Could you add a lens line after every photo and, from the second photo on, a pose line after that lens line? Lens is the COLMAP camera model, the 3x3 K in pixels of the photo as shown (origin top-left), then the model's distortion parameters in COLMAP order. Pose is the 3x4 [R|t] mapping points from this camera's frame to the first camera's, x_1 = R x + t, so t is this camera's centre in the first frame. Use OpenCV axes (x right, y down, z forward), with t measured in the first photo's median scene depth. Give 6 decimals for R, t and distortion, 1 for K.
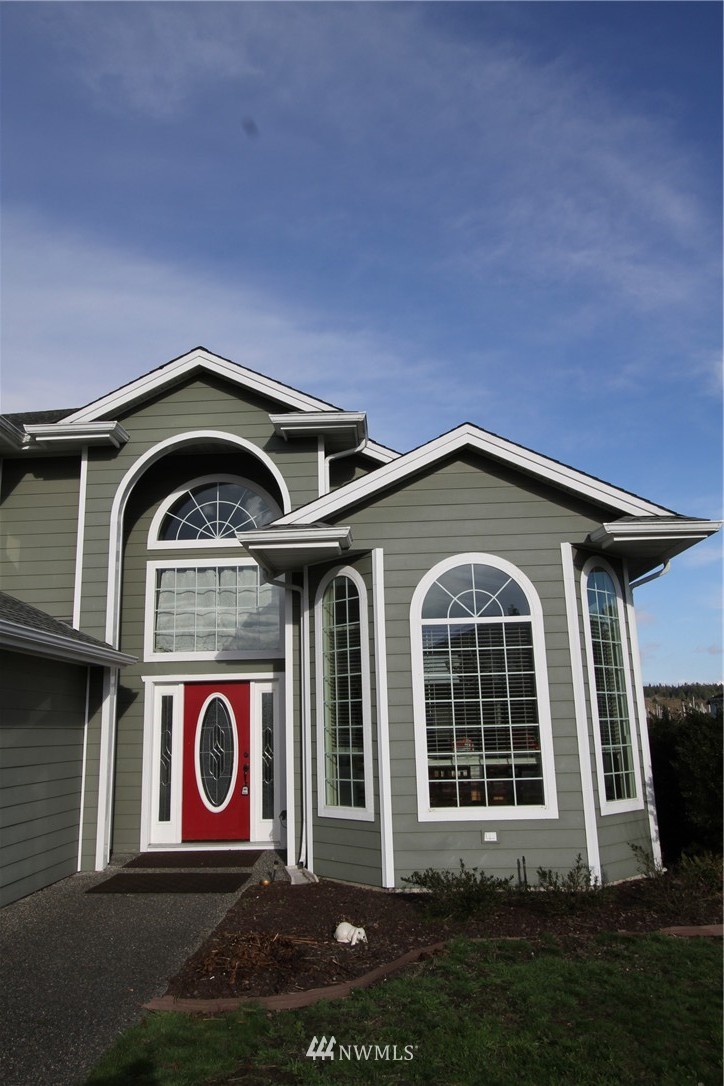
lens RADIAL K [[833.8, 0, 354.0], [0, 833.8, 537.3], [0, 0, 1]] dist [-0.030519, -0.004011]
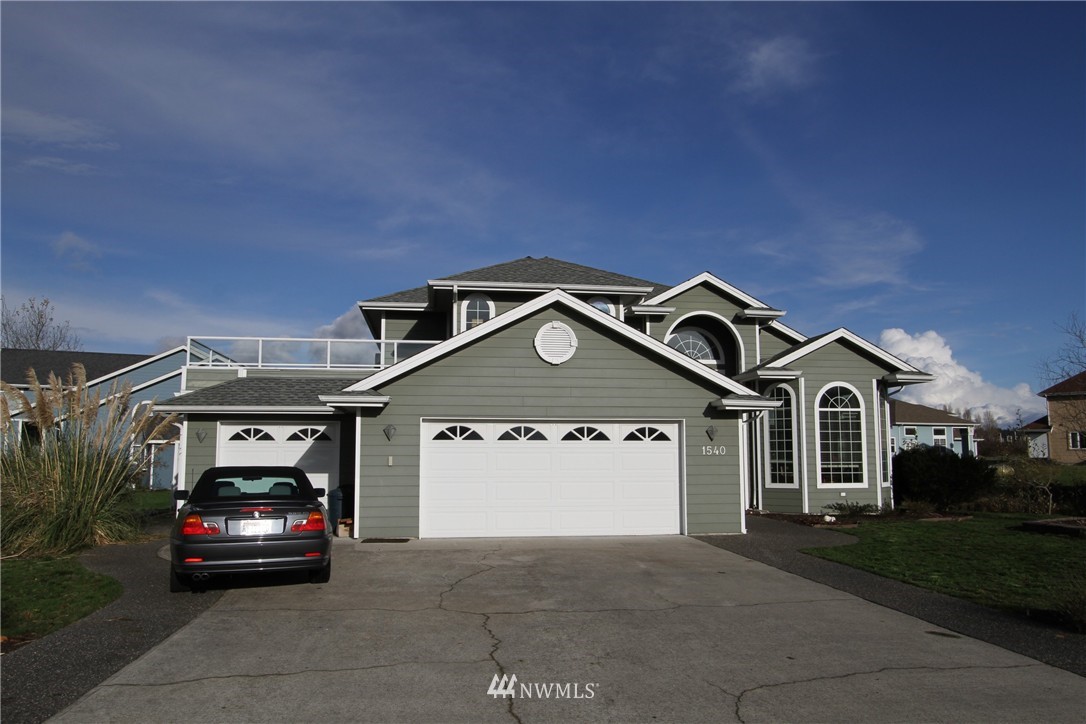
lens RADIAL K [[833.8, 0, 538.7], [0, 833.8, 368.5], [0, 0, 1]] dist [-0.030519, -0.004011]
pose [[0.982163, 0.041549, 0.183381, -1.172745], [-0.065411, 0.989864, 0.126056, -0.268992], [-0.176285, -0.135803, 0.974926, -1.204738]]
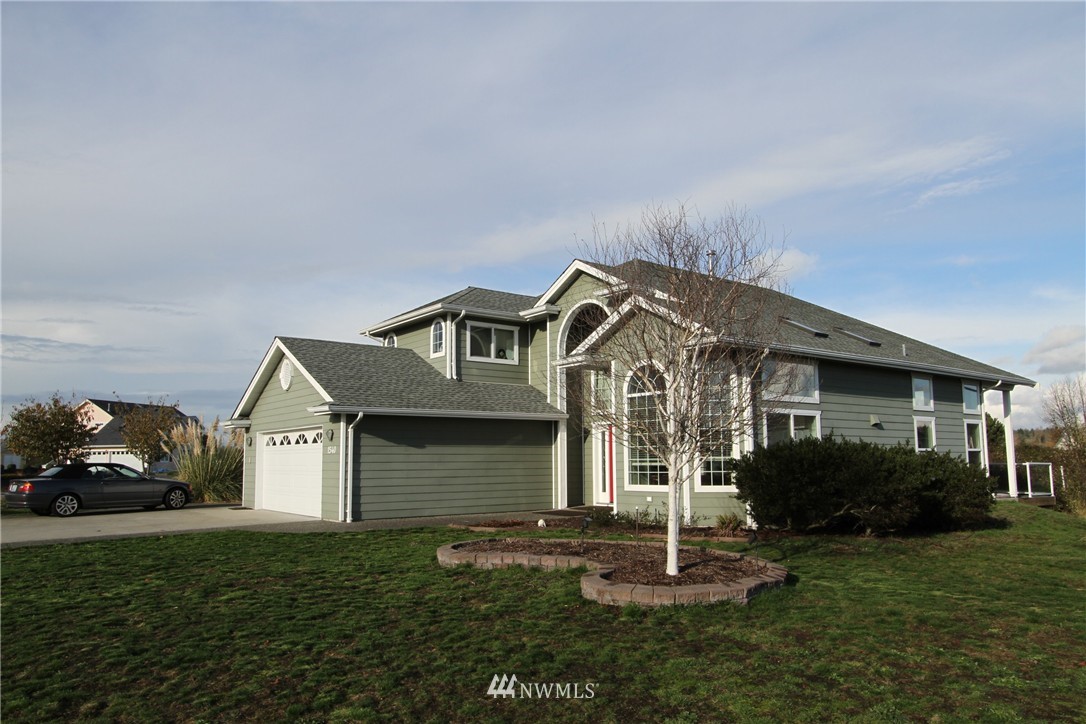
lens RADIAL K [[781.4, 0, 536.2], [0, 781.4, 368.6], [0, 0, 1]] dist [-0.032781, 0.016687]
pose [[0.634660, -0.074672, -0.769175, 1.413910], [0.178329, 0.982609, 0.051749, -0.102505], [0.751934, -0.170009, 0.636939, -0.370331]]
